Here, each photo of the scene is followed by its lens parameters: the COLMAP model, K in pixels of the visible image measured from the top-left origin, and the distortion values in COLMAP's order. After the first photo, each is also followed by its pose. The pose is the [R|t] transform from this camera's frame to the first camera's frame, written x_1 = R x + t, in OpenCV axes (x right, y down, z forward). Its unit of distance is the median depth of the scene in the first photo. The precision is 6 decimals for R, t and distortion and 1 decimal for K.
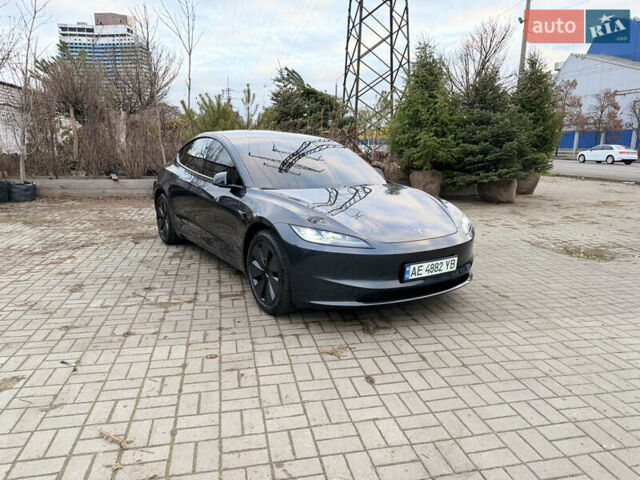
lens RADIAL K [[449.0, 0, 319.4], [0, 449.0, 230.6], [0, 0, 1]] dist [0.051984, -0.059000]
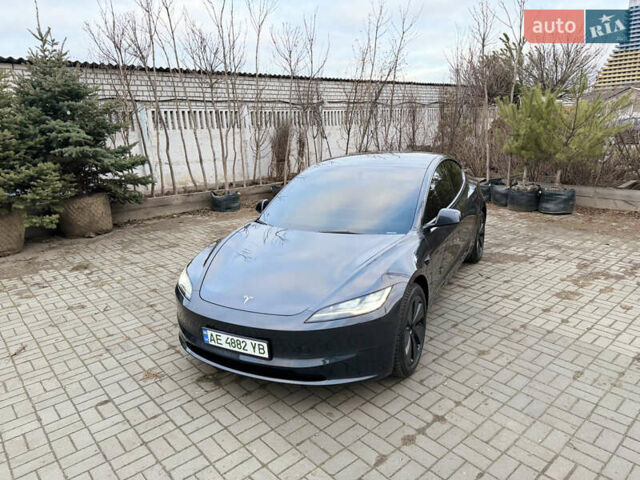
lens RADIAL K [[449.0, 0, 323.2], [0, 449.0, 236.4], [0, 0, 1]] dist [0.051984, -0.059000]
pose [[0.491105, 0.184402, -0.851359, 0.642291], [-0.127921, 0.982008, 0.138909, -0.164184], [0.861657, 0.040688, 0.505858, 0.421320]]
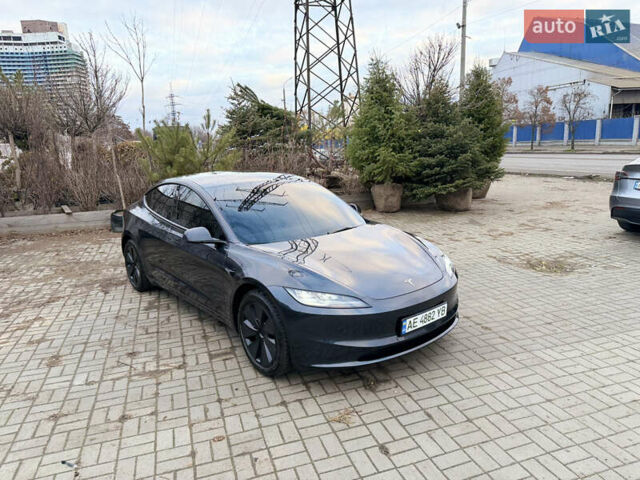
lens RADIAL K [[449.0, 0, 321.9], [0, 449.0, 226.5], [0, 0, 1]] dist [0.051984, -0.059000]
pose [[0.992251, -0.067327, 0.104428, -0.047232], [0.068443, 0.997629, -0.007139, -0.081862], [-0.103699, 0.014231, 0.994507, -0.000431]]
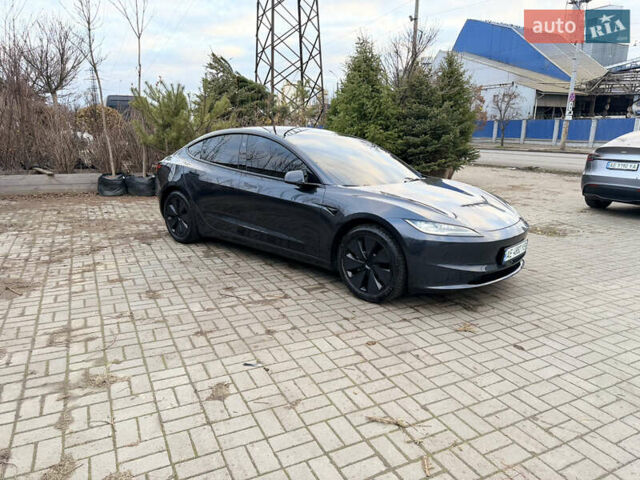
lens RADIAL K [[449.0, 0, 321.7], [0, 449.0, 232.8], [0, 0, 1]] dist [0.051984, -0.059000]
pose [[0.965677, -0.050856, 0.254717, -0.326024], [0.042607, 0.998377, 0.037800, -0.018095], [-0.256226, -0.025650, 0.966276, -0.006349]]
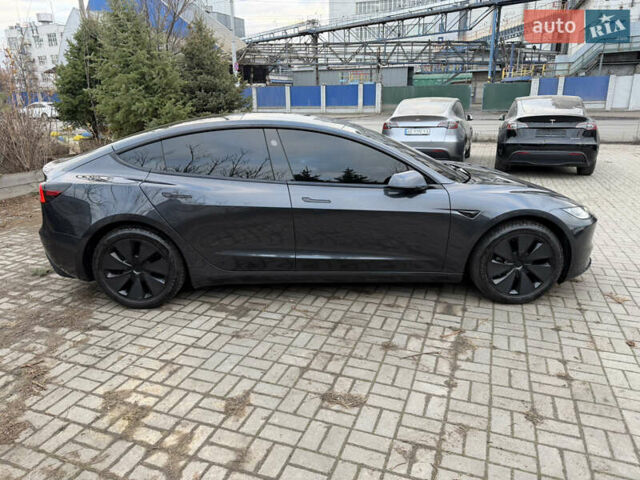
lens RADIAL K [[449.0, 0, 317.6], [0, 449.0, 235.2], [0, 0, 1]] dist [0.051984, -0.059000]
pose [[0.546784, -0.256247, 0.797098, -0.742258], [0.176892, 0.965881, 0.189164, -0.153542], [-0.818374, 0.037568, 0.573457, 0.516883]]
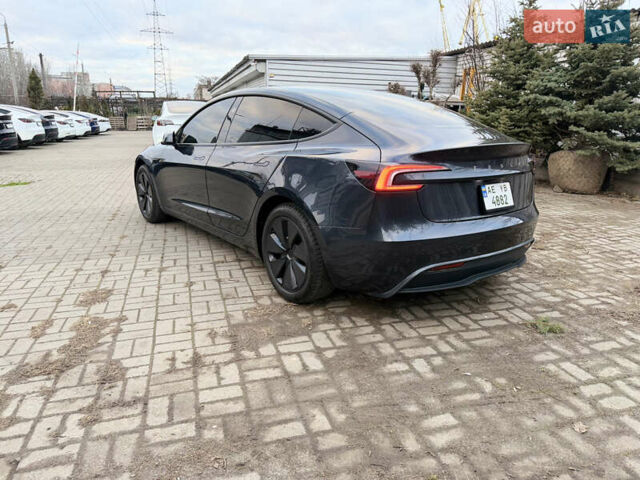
lens RADIAL K [[449.0, 0, 322.5], [0, 449.0, 240.2], [0, 0, 1]] dist [0.051984, -0.059000]
pose [[-0.996607, 0.004114, -0.082204, -0.091025], [-0.032725, 0.896608, 0.441615, -0.324758], [0.075522, 0.442807, -0.893431, 1.781409]]
